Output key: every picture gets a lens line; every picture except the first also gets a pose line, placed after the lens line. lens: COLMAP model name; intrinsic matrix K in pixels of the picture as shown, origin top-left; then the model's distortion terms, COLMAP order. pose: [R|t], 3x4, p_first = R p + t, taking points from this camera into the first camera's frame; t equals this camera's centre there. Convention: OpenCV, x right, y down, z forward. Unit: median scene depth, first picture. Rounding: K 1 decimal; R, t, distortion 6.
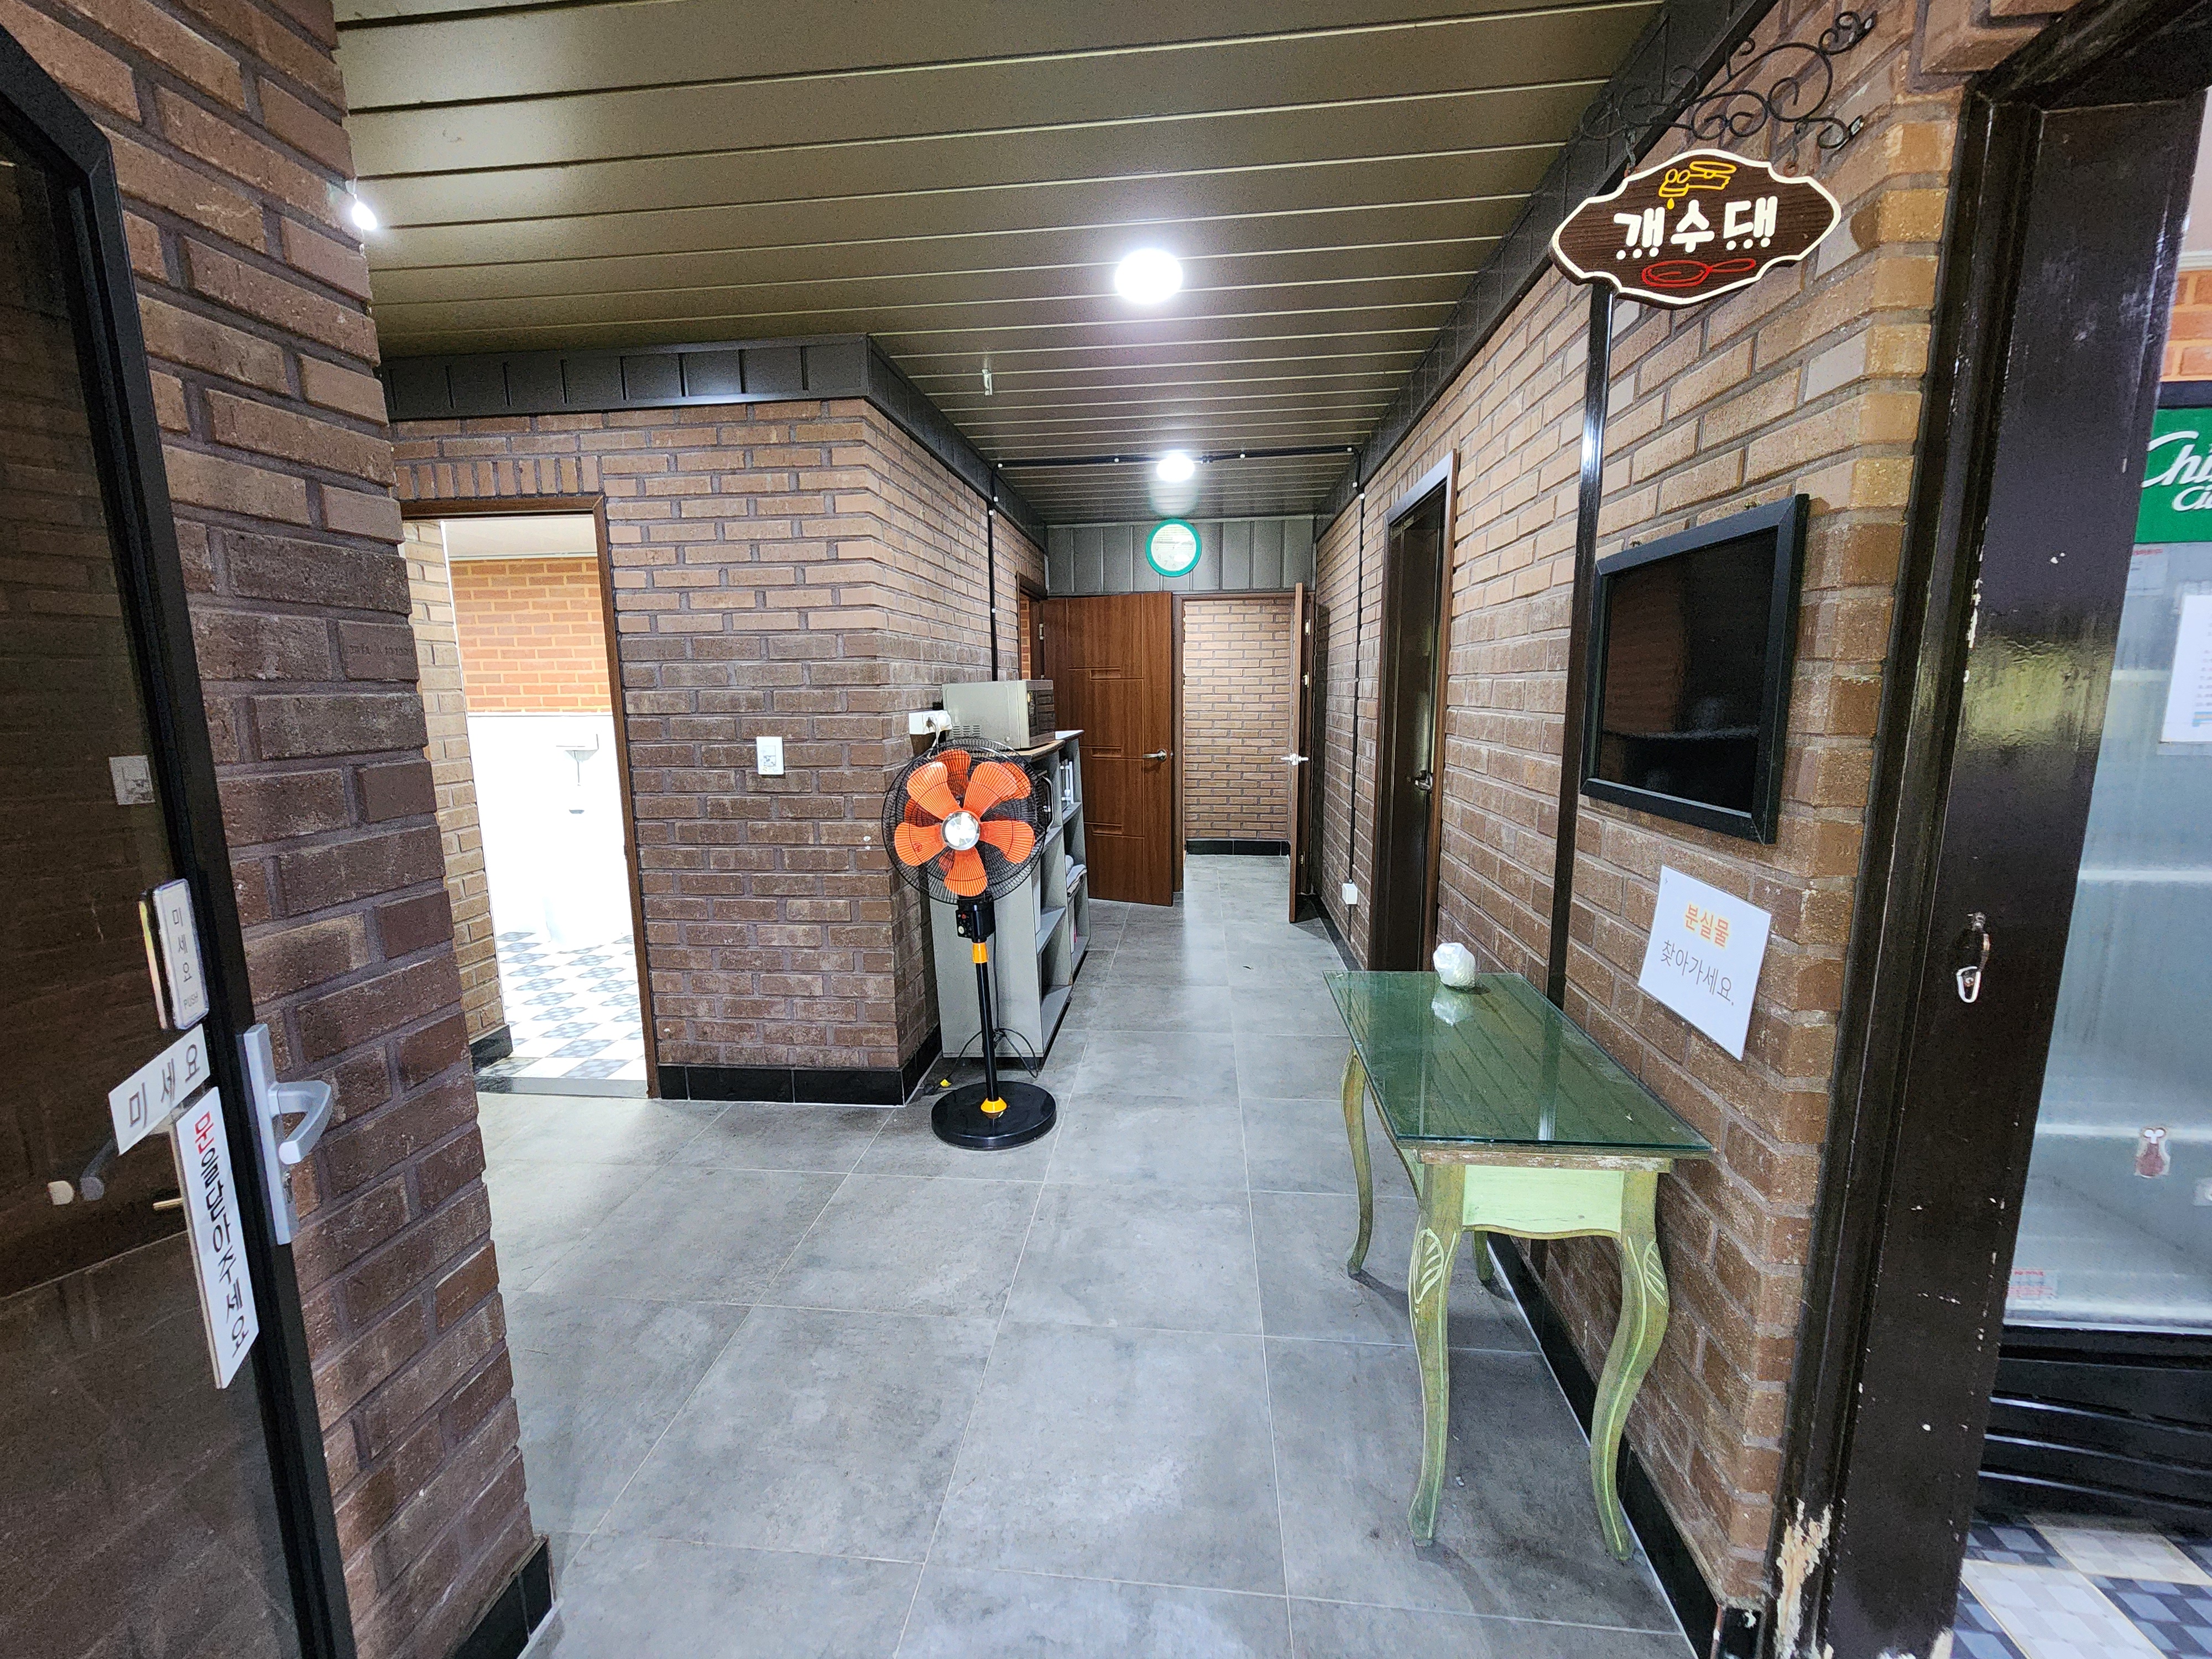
lens RADIAL K [[911.8, 0, 1102.7], [0, 911.8, 813.6], [0, 0, 1]] dist [-0.001997, 0.000488]
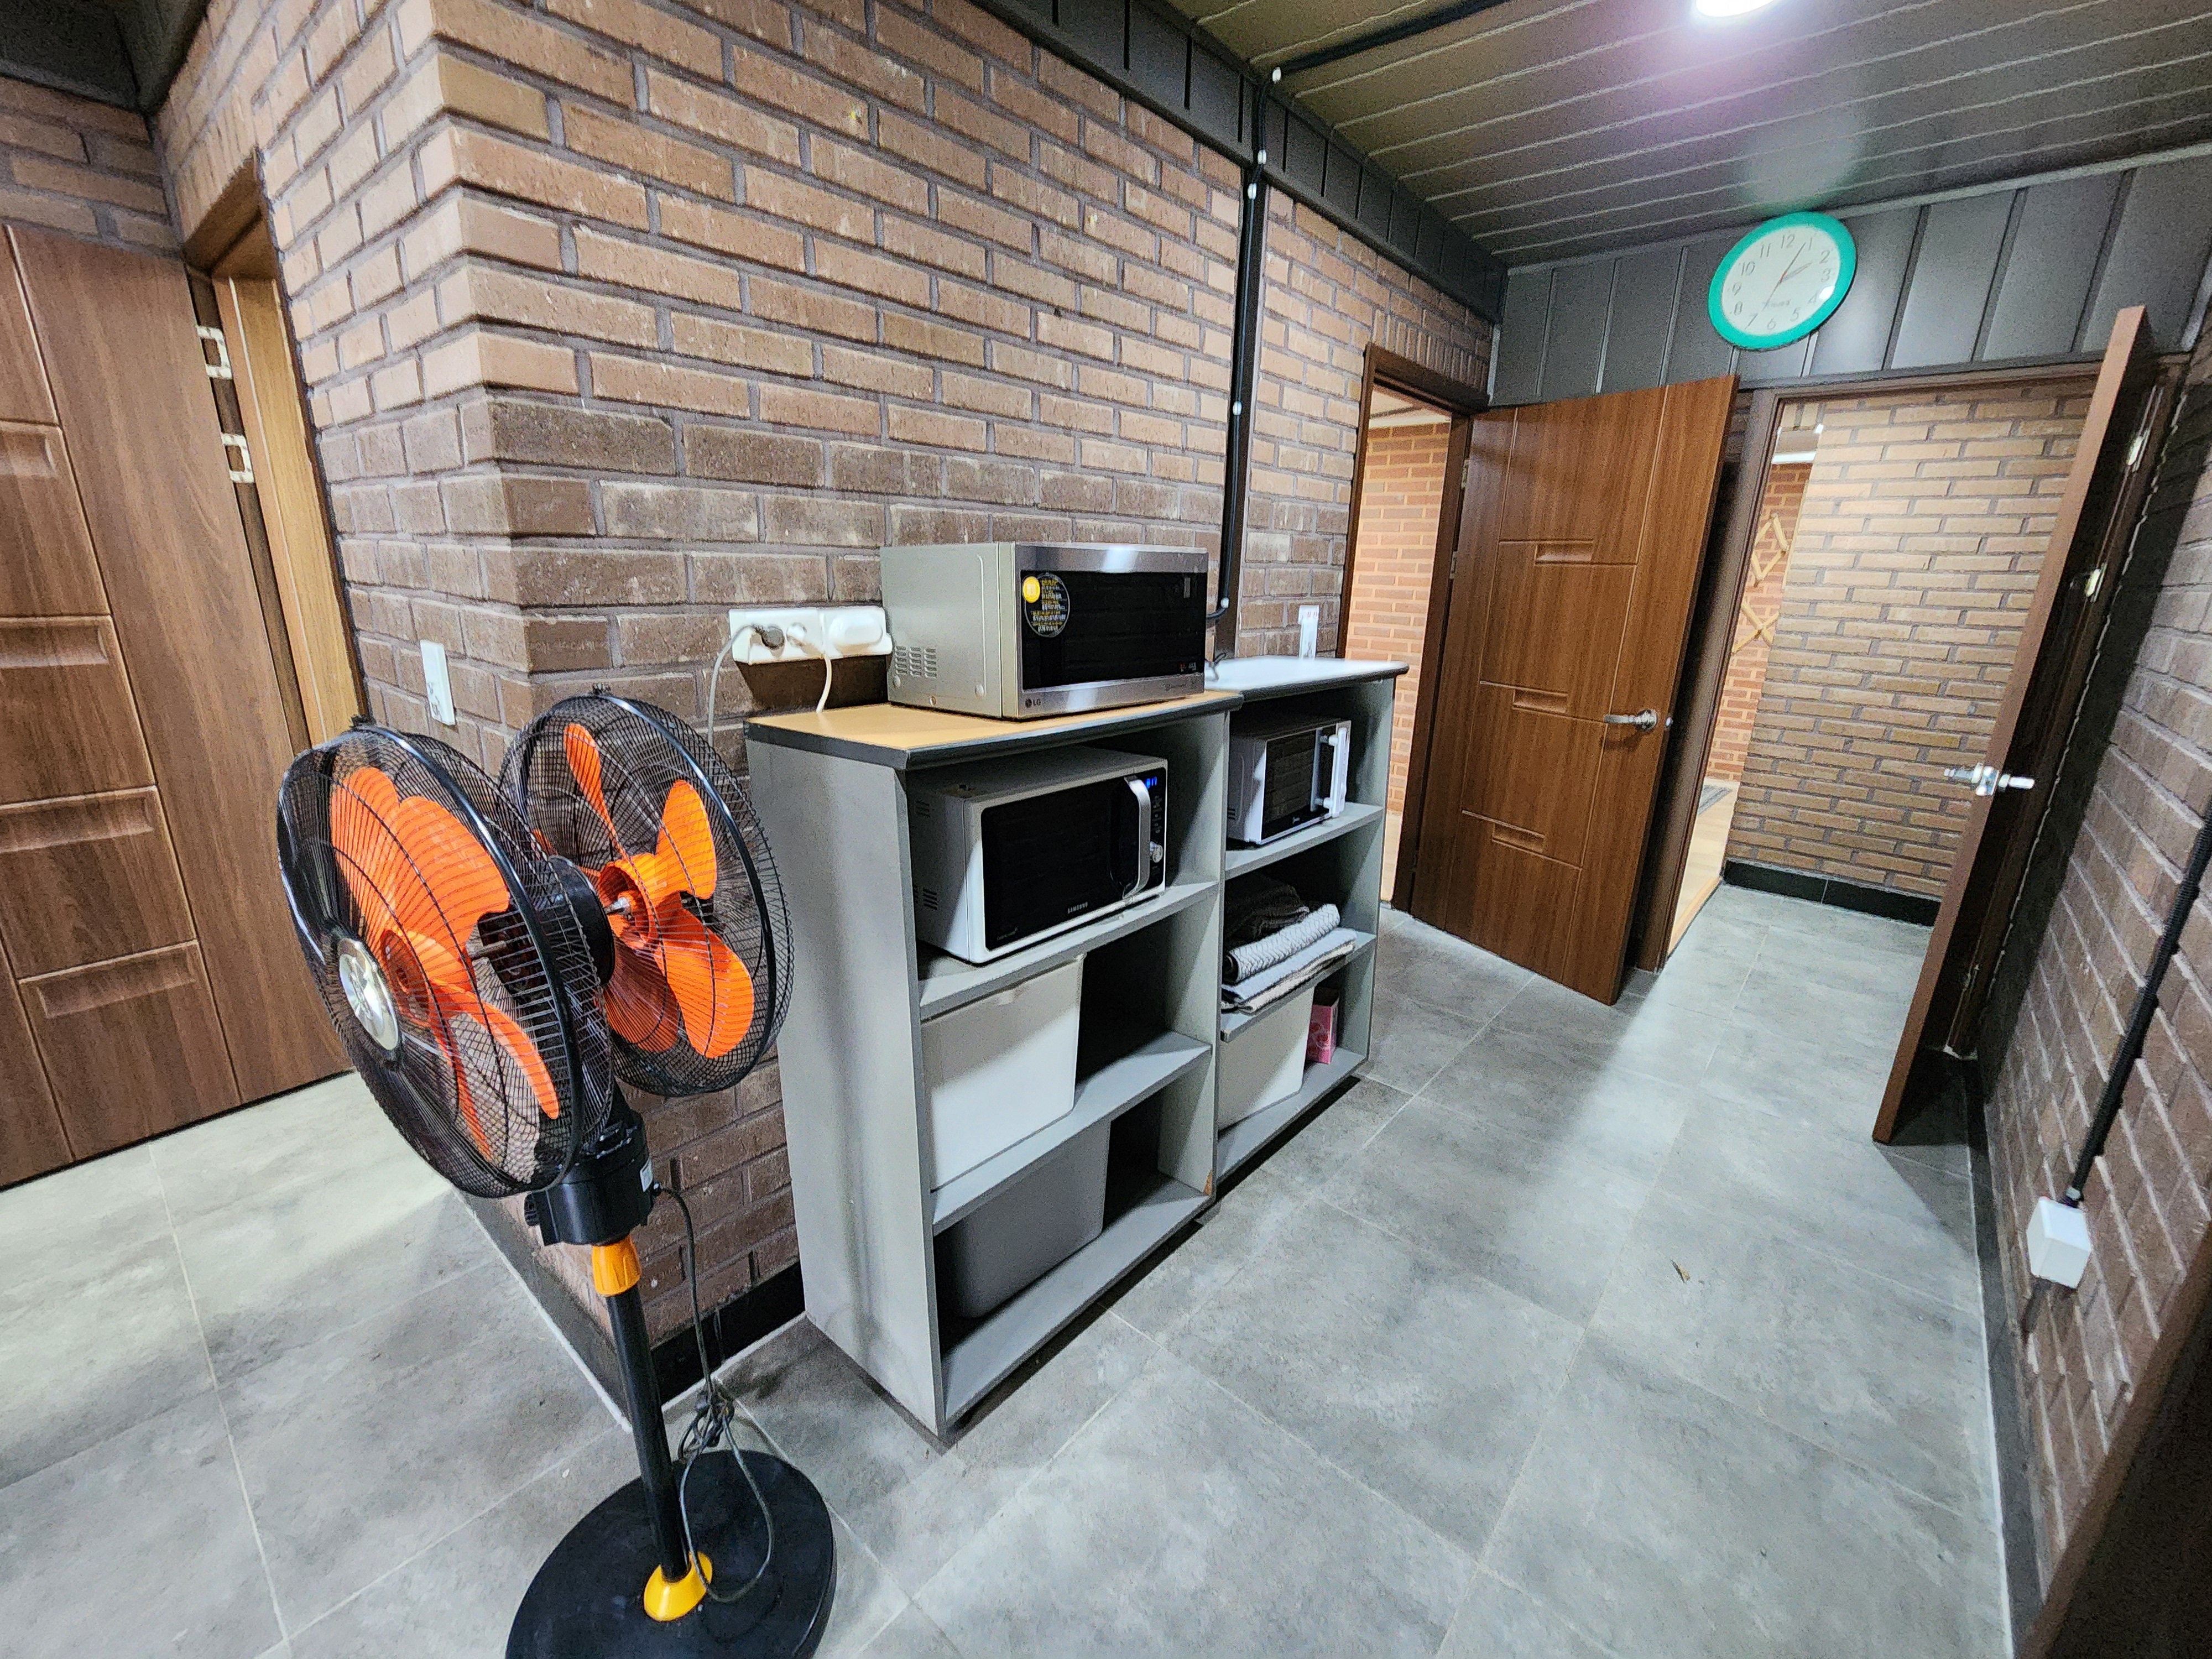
lens RADIAL K [[911.8, 0, 1102.7], [0, 911.8, 813.6], [0, 0, 1]] dist [-0.001997, 0.000488]
pose [[0.817226, 0.189072, -0.544421, 0.101742], [-0.118469, 0.979592, 0.162370, -0.059102], [0.564010, -0.068196, 0.822947, 0.405143]]
